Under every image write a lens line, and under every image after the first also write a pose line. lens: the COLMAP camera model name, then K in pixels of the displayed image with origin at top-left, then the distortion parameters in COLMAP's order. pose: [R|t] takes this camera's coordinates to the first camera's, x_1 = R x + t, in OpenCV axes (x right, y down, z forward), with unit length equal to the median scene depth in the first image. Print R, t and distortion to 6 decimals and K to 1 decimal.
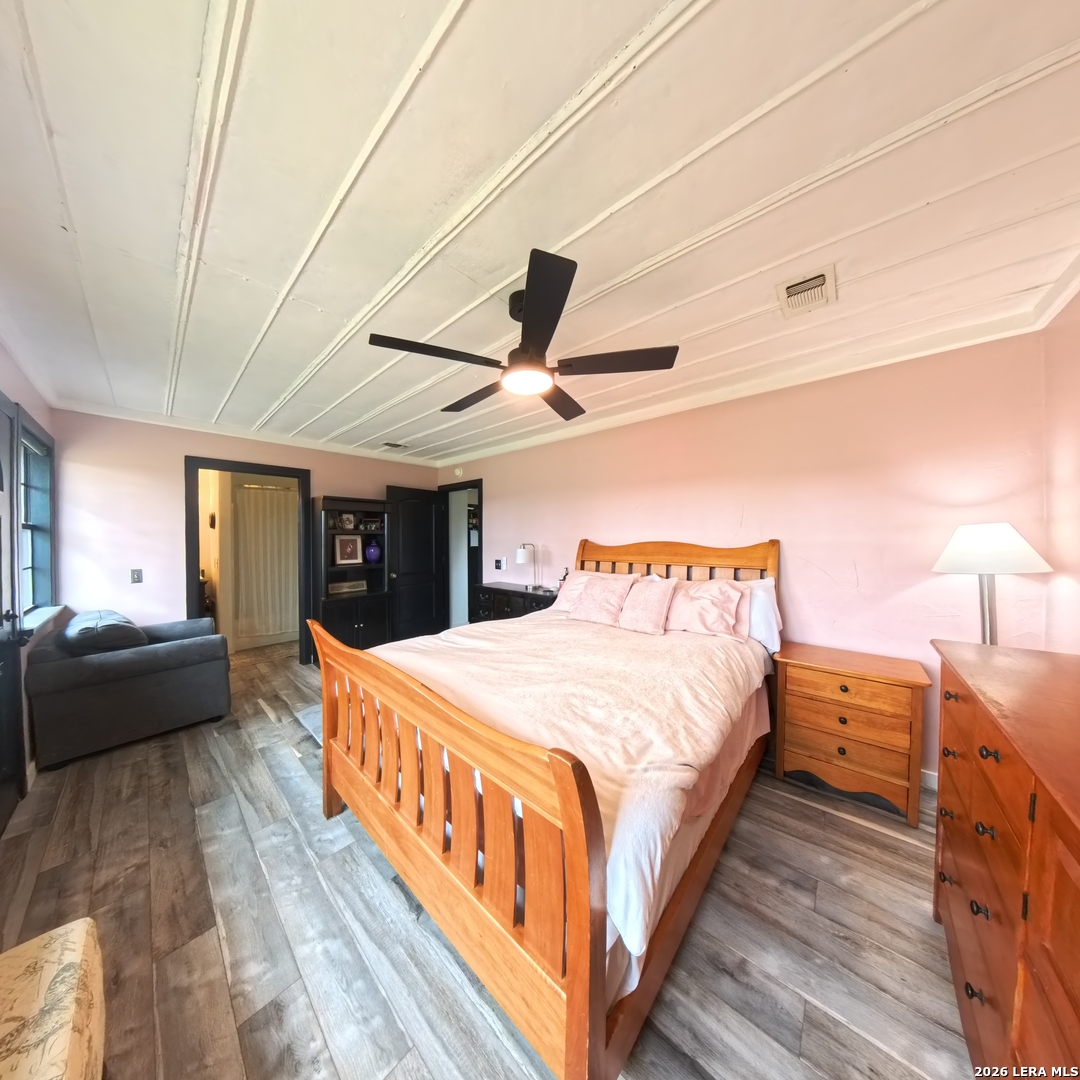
lens RADIAL K [[352.1, 0, 540.0], [0, 352.1, 540.0], [0, 0, 1]] dist [-0.021401, 0.000233]
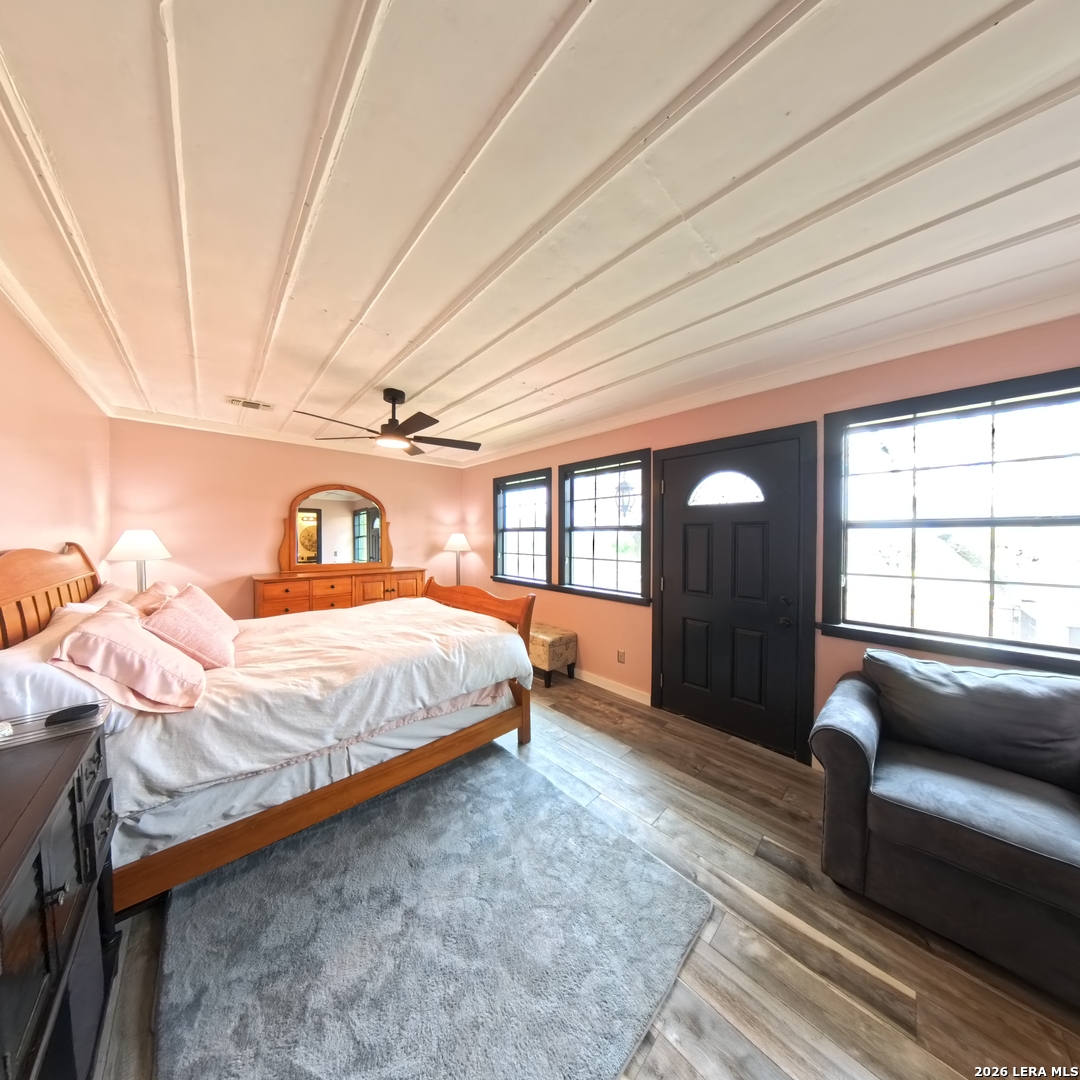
lens RADIAL K [[352.1, 0, 540.0], [0, 352.1, 540.0], [0, 0, 1]] dist [-0.021401, 0.000233]
pose [[-0.995699, 0.000531, 0.092649, -0.547037], [0.002509, 0.999771, 0.021230, -0.020640], [-0.092616, 0.021371, -0.995472, 1.624704]]
